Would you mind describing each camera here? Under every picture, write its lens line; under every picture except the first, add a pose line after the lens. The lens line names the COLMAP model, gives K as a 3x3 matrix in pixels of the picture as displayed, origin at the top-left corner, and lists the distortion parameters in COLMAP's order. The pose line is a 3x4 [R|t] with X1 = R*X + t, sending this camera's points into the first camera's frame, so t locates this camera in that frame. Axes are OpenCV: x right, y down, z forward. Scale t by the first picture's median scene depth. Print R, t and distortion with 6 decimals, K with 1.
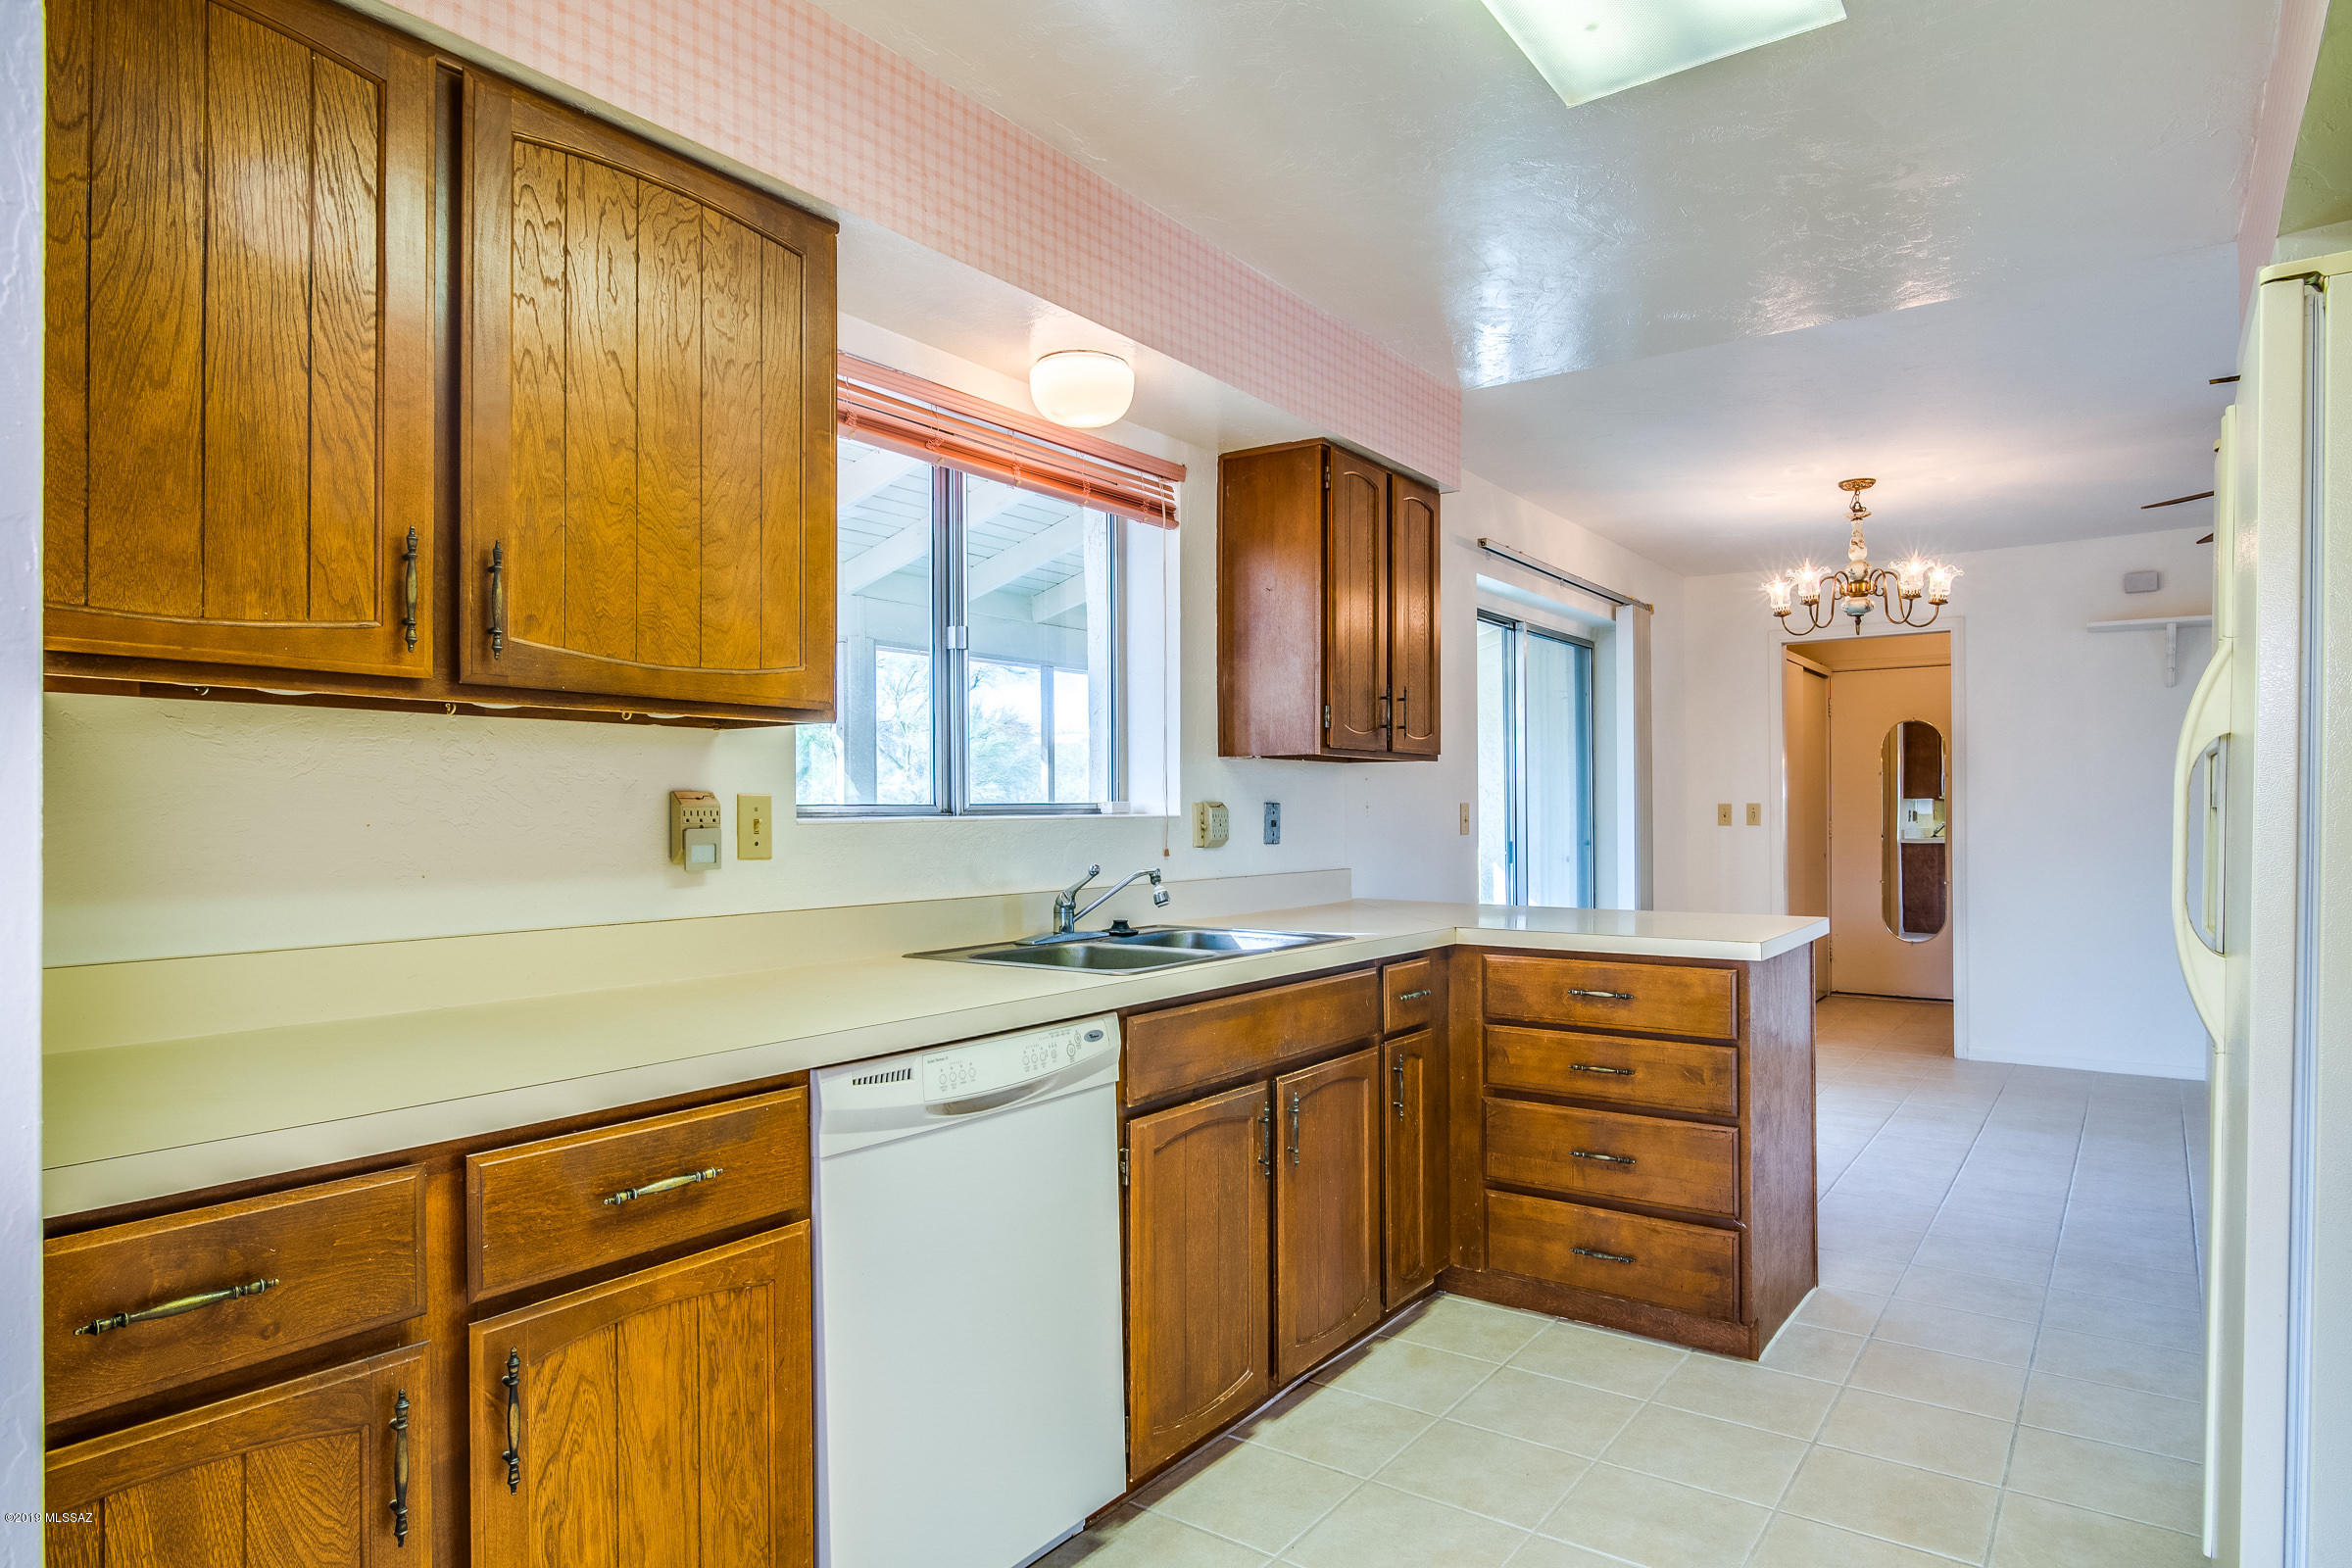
lens RADIAL K [[1345.0, 0, 1179.3], [0, 1345.0, 802.1], [0, 0, 1]] dist [-0.000972, -0.000935]
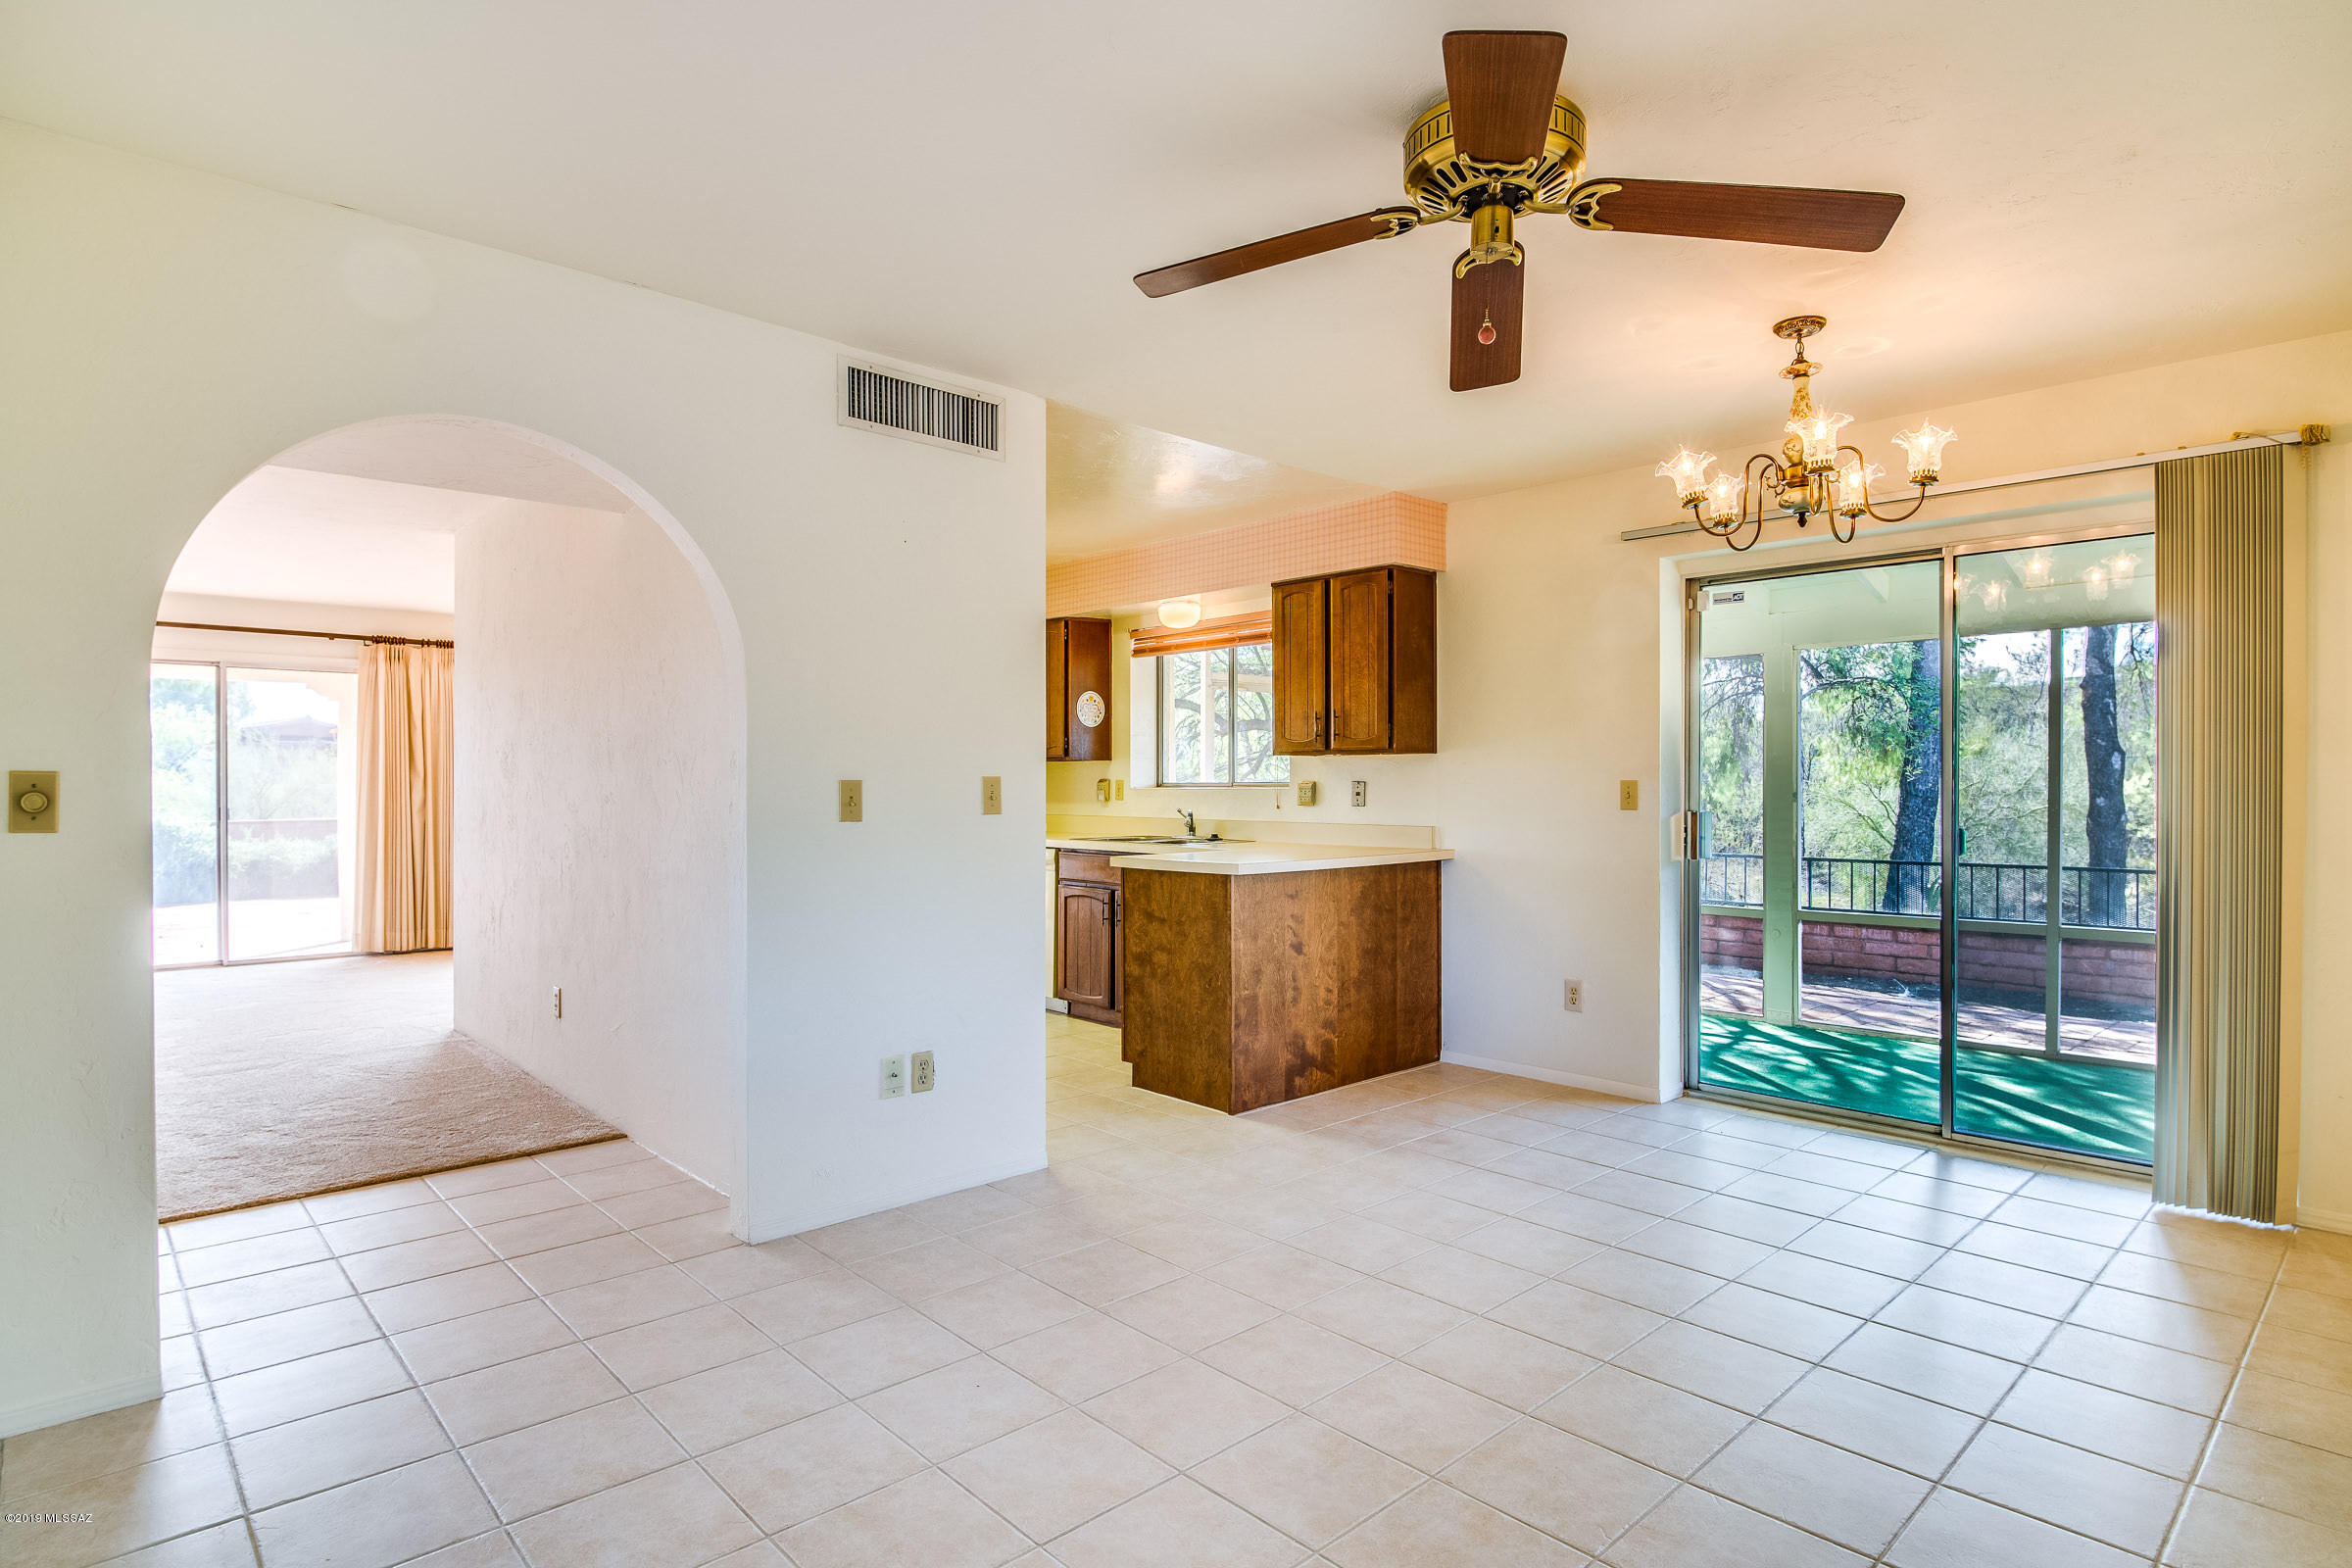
lens RADIAL K [[1214.1, 0, 1179.1], [0, 1214.1, 805.1], [0, 0, 1]] dist [-0.019033, -0.000947]
pose [[-0.189713, 0.021218, -0.981610, 2.023020], [0.006883, 0.999771, 0.020281, -0.002498], [0.981815, -0.002909, -0.189815, 1.360895]]
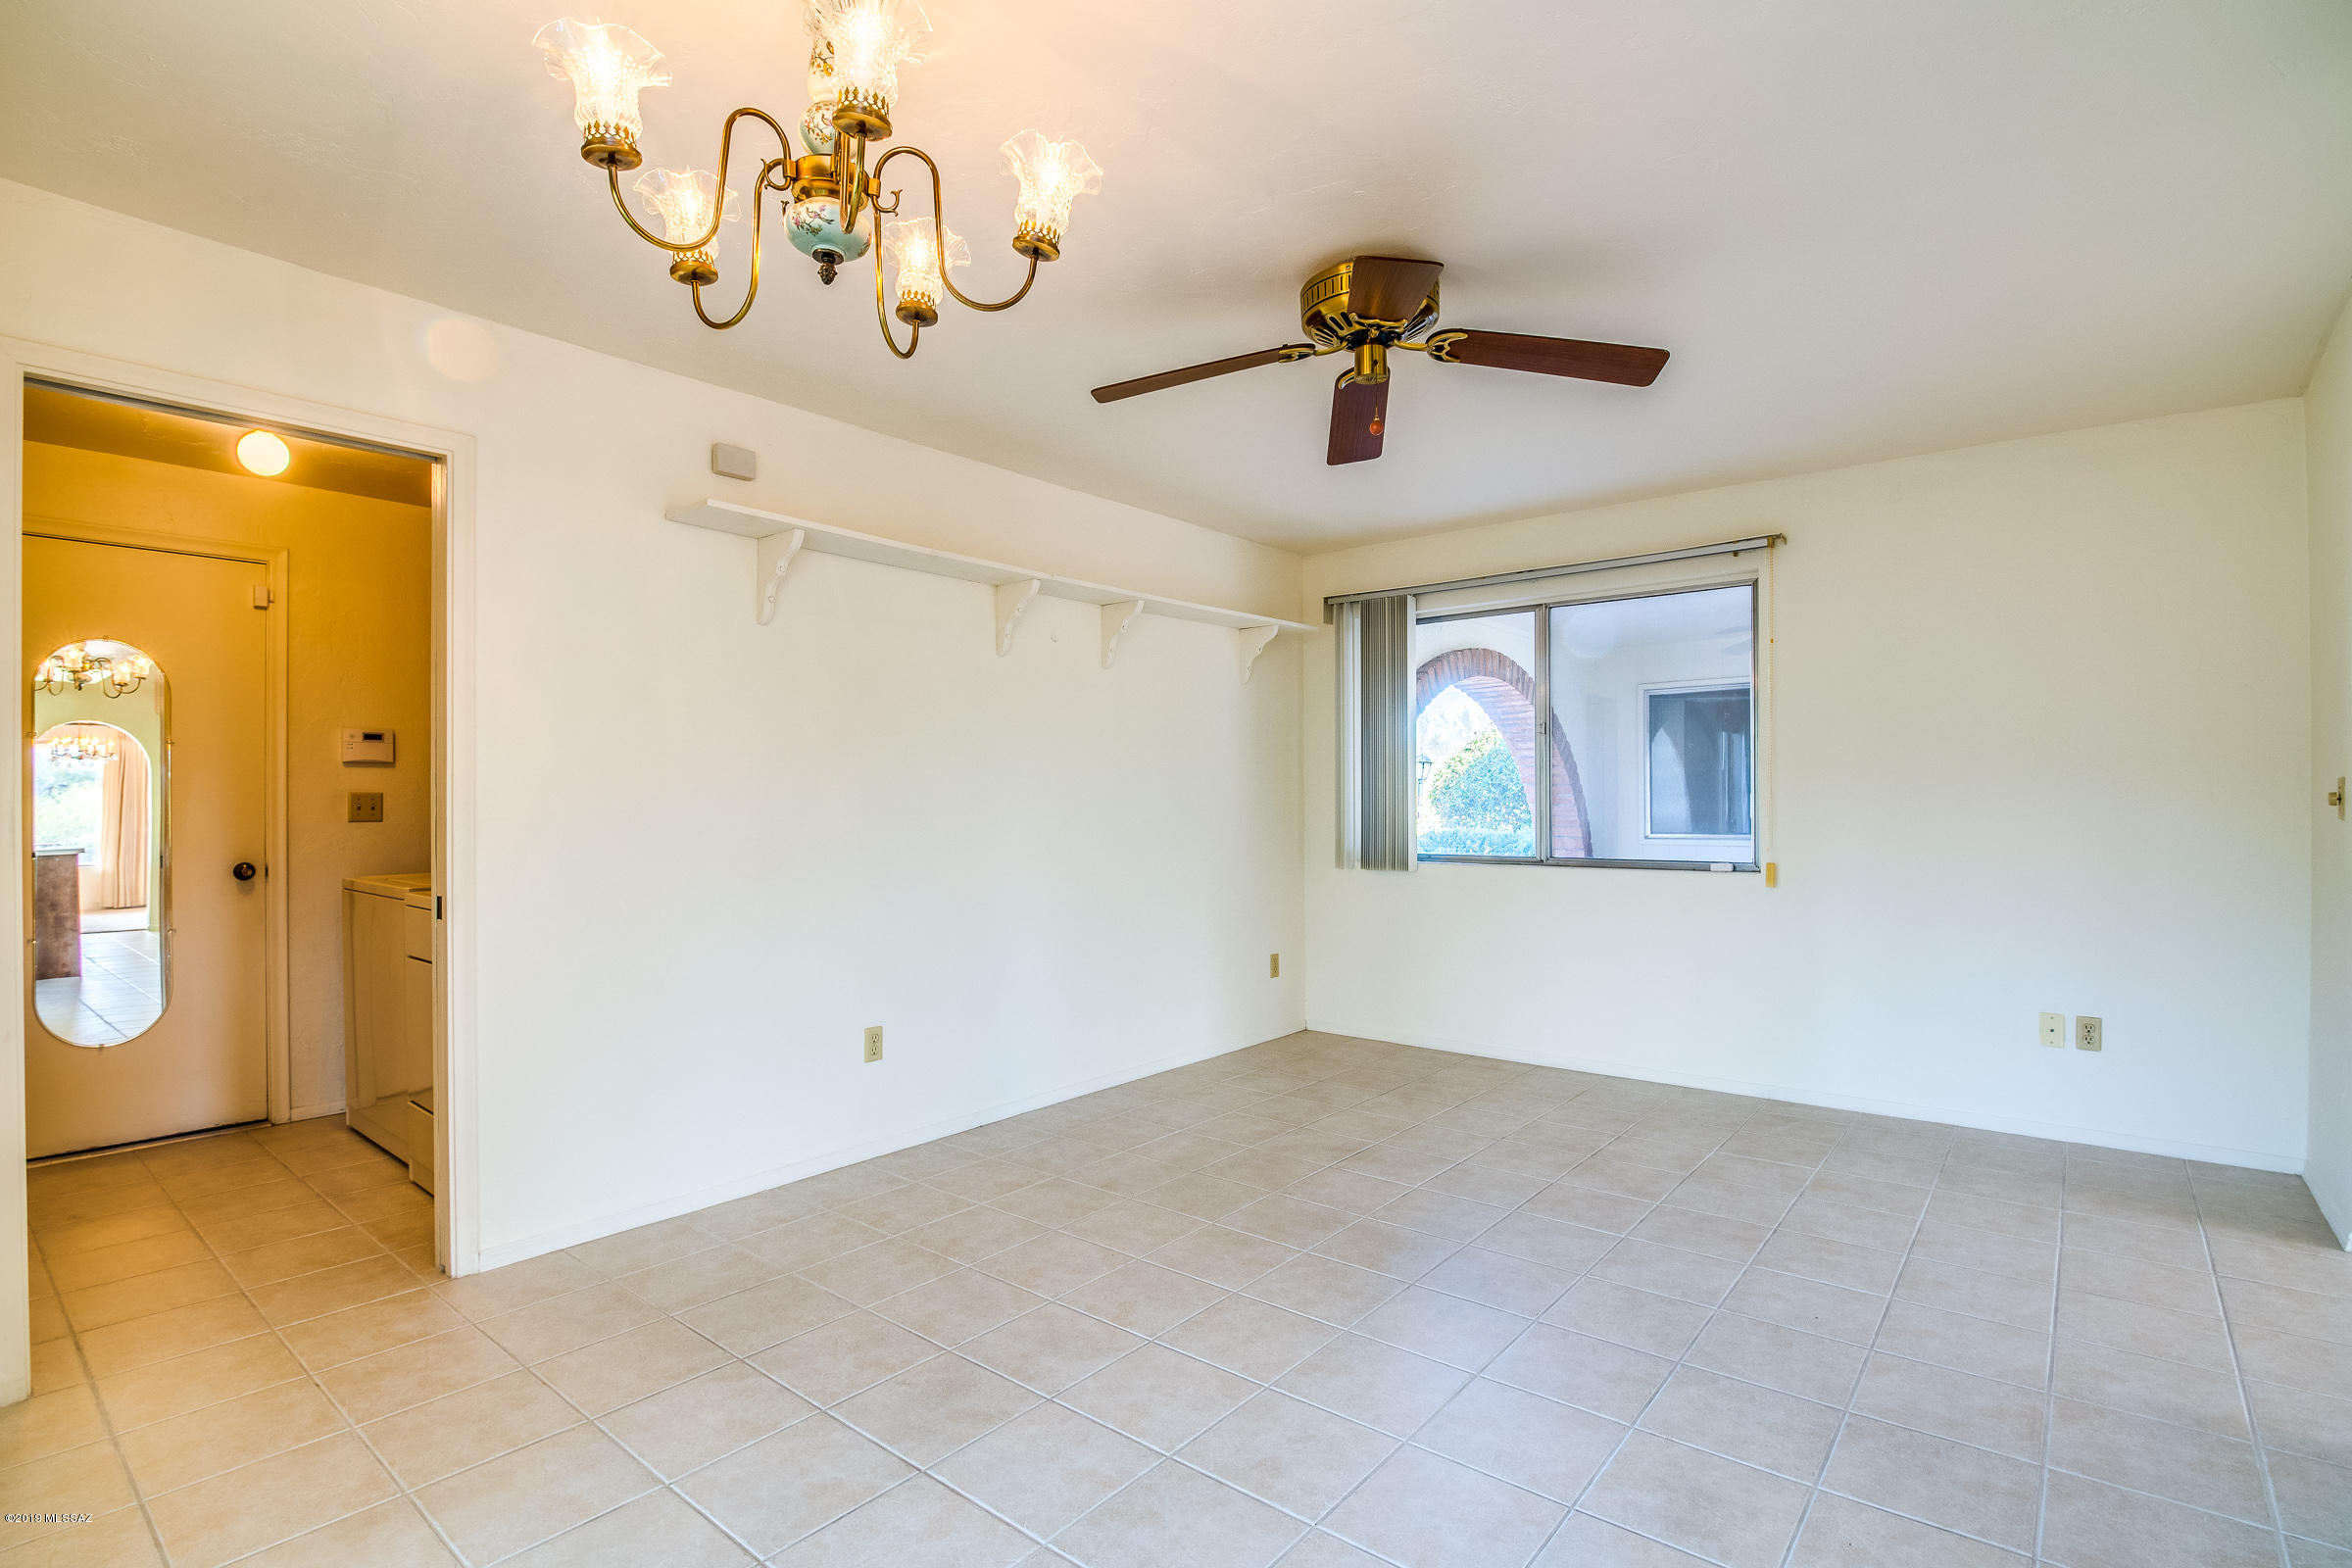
lens RADIAL K [[1111.3, 0, 1173.8], [0, 1111.3, 803.4], [0, 0, 1]] dist [-0.017204, -0.000515]
pose [[0.064810, 0.000945, 0.997897, 0.367264], [-0.002036, 0.999998, -0.000814, 0.013512], [-0.997896, -0.001979, 0.064812, 1.510081]]
